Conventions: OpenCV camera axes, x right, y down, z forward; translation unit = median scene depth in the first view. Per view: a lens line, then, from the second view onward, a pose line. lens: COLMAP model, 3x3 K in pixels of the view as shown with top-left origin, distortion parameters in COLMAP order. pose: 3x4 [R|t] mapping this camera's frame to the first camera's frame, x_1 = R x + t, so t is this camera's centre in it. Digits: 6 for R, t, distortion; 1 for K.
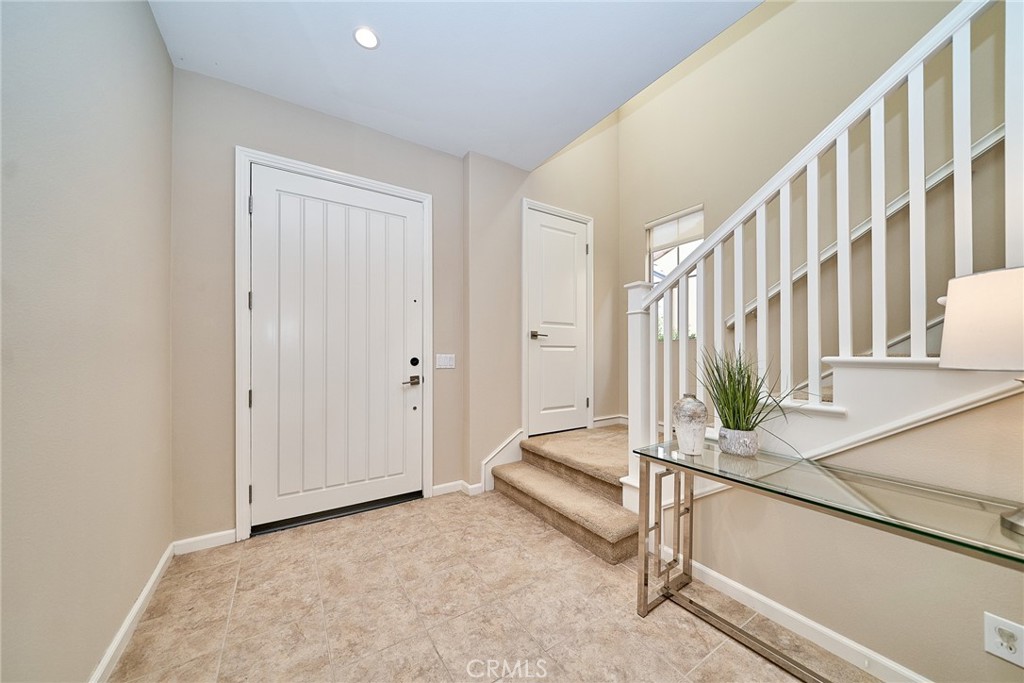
lens RADIAL K [[347.2, 0, 513.5], [0, 347.2, 343.0], [0, 0, 1]] dist [-0.000149, -0.000199]
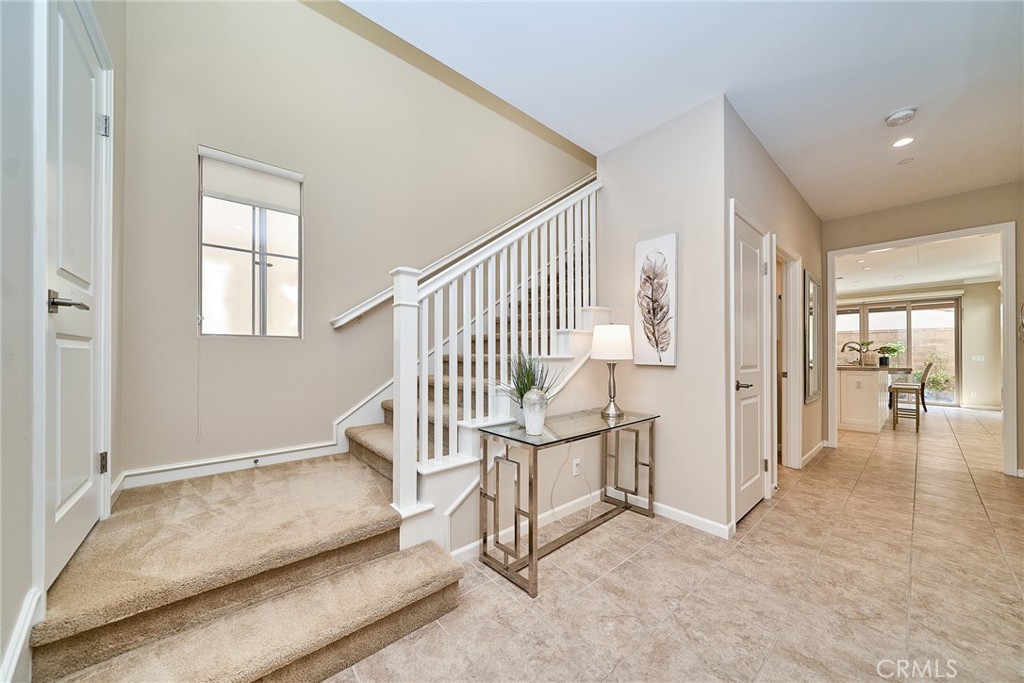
lens RADIAL K [[351.9, 0, 511.4], [0, 351.9, 352.0], [0, 0, 1]] dist [-0.000544, -0.000083]
pose [[-0.123971, 0.002651, 0.992282, -0.433458], [-0.028787, 0.999566, -0.006267, 0.019879], [-0.991868, -0.029341, -0.123841, 0.747577]]
